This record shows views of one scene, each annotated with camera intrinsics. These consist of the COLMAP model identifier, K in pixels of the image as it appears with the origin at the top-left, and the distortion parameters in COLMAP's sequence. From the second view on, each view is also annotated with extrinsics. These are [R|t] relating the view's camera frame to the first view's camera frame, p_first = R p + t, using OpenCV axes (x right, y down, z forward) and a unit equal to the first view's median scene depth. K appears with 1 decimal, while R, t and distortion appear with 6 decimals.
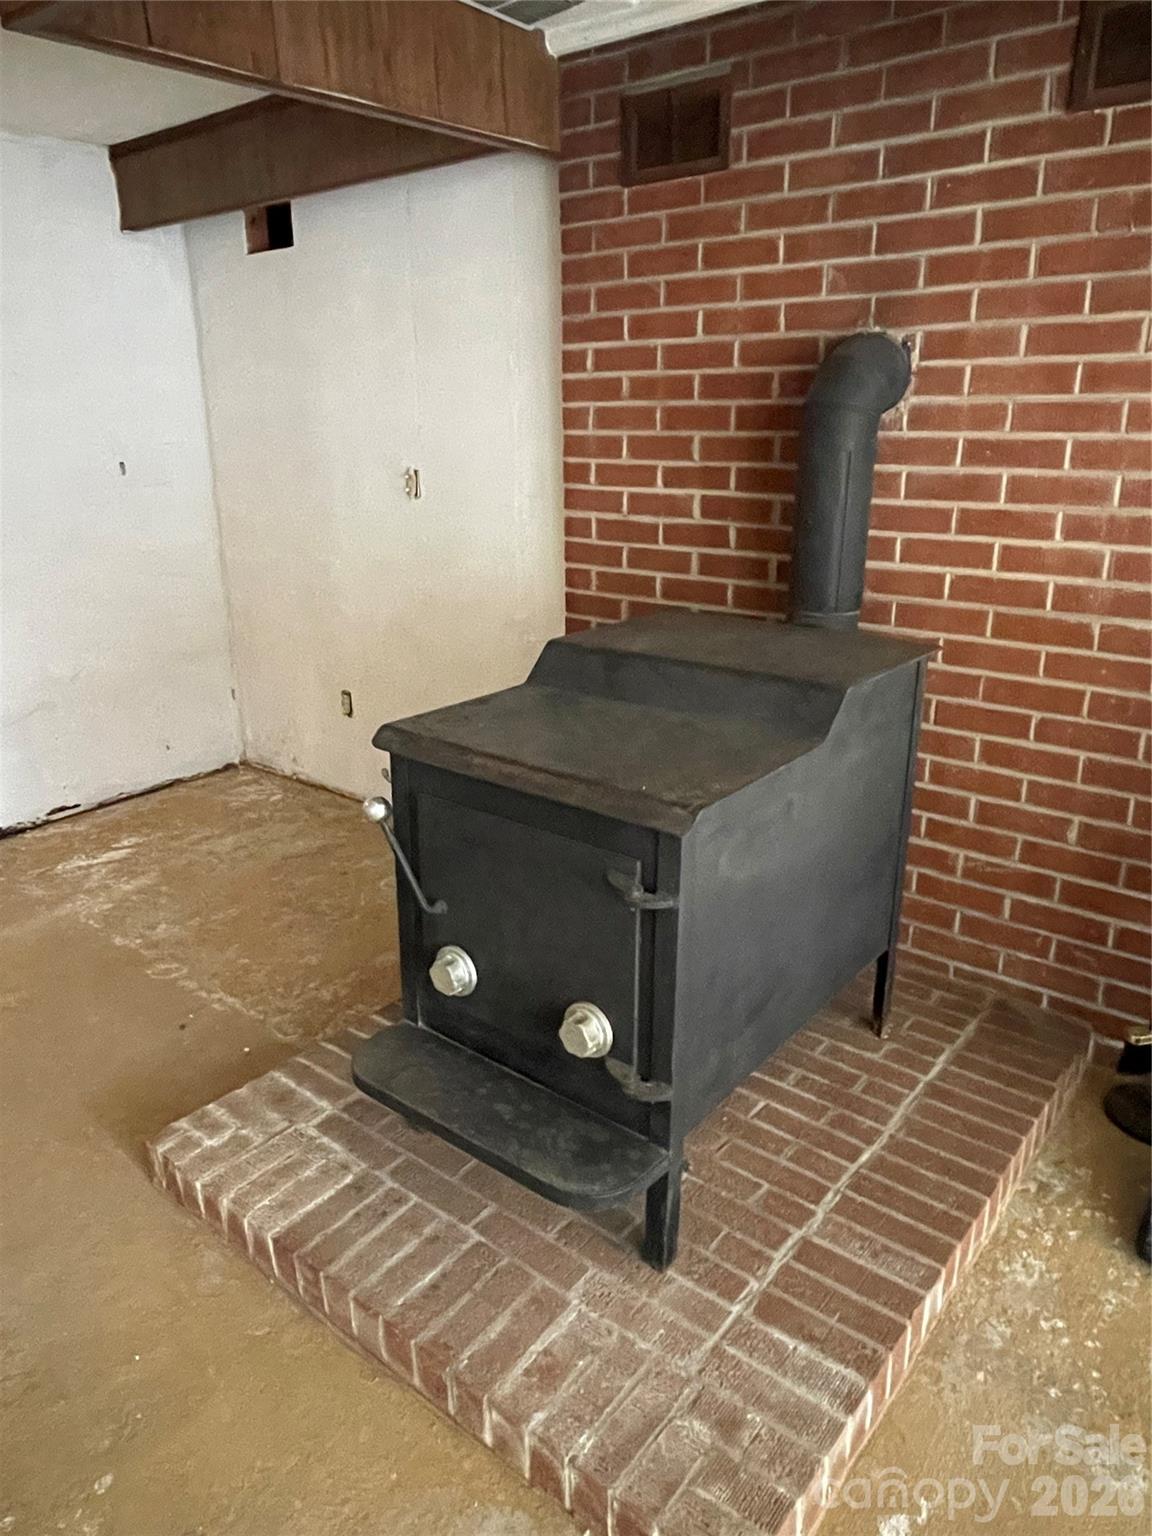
lens RADIAL K [[1043.0, 0, 574.3], [0, 1043.0, 767.5], [0, 0, 1]] dist [-0.007493, -0.001286]
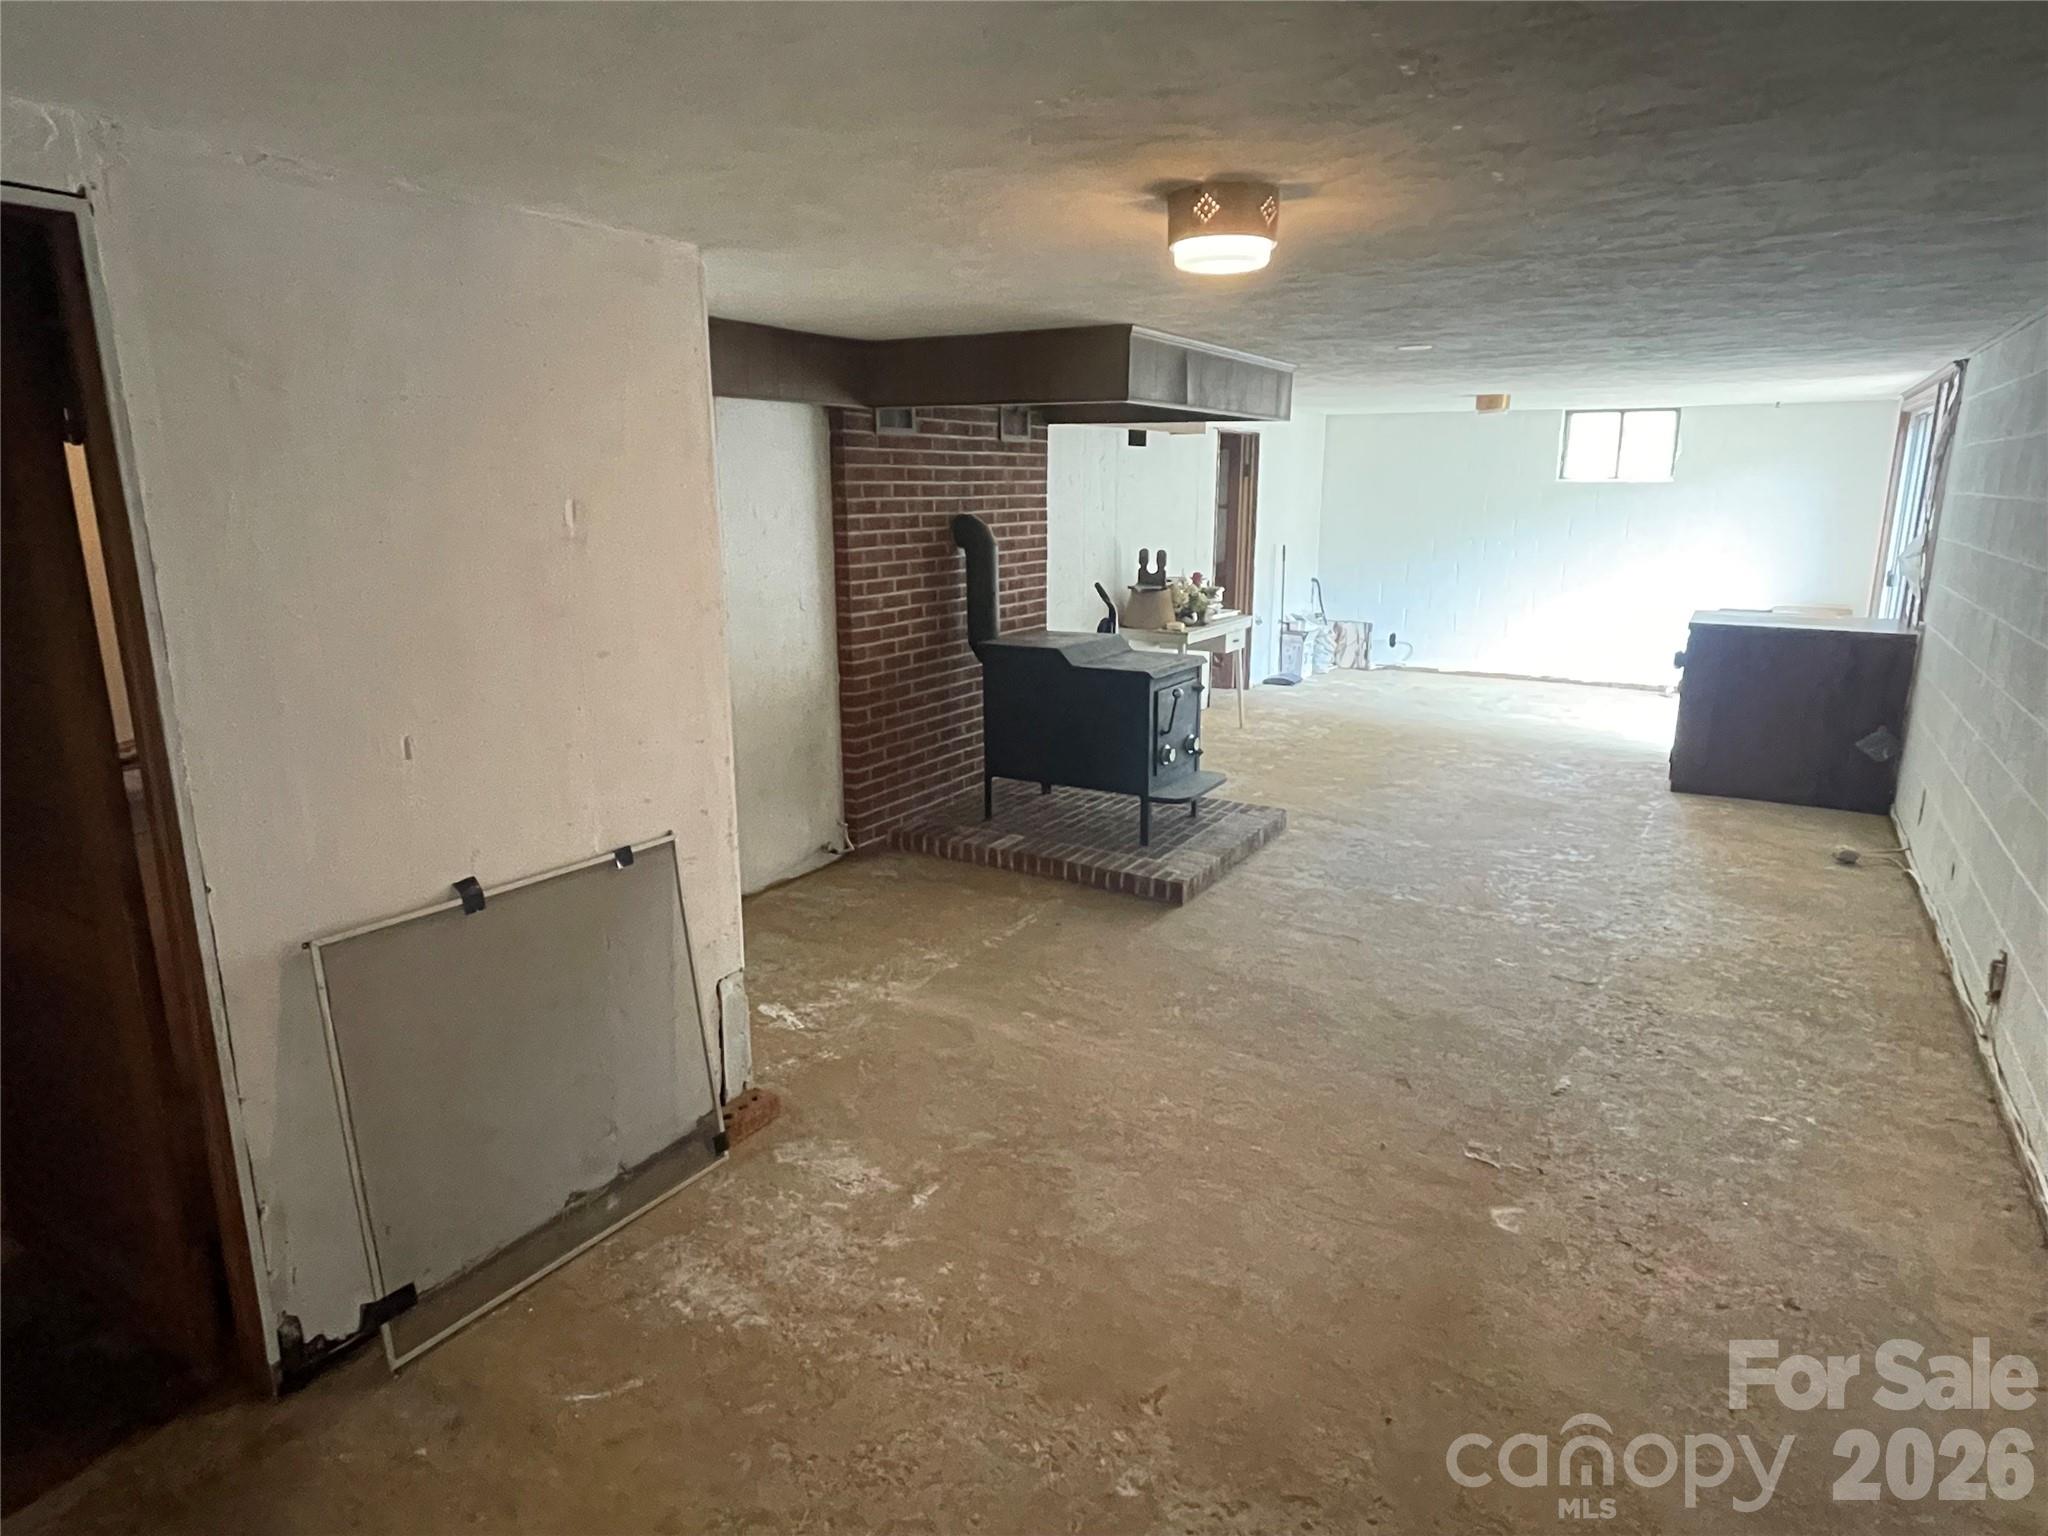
lens RADIAL K [[1148.9, 0, 1023.7], [0, 1148.9, 763.0], [0, 0, 1]] dist [0.002688, 0.001570]
pose [[-0.126041, -0.224269, 0.966342, -1.994928], [0.325820, 0.910713, 0.253856, -0.444390], [-0.936992, 0.346850, -0.041716, 1.007524]]
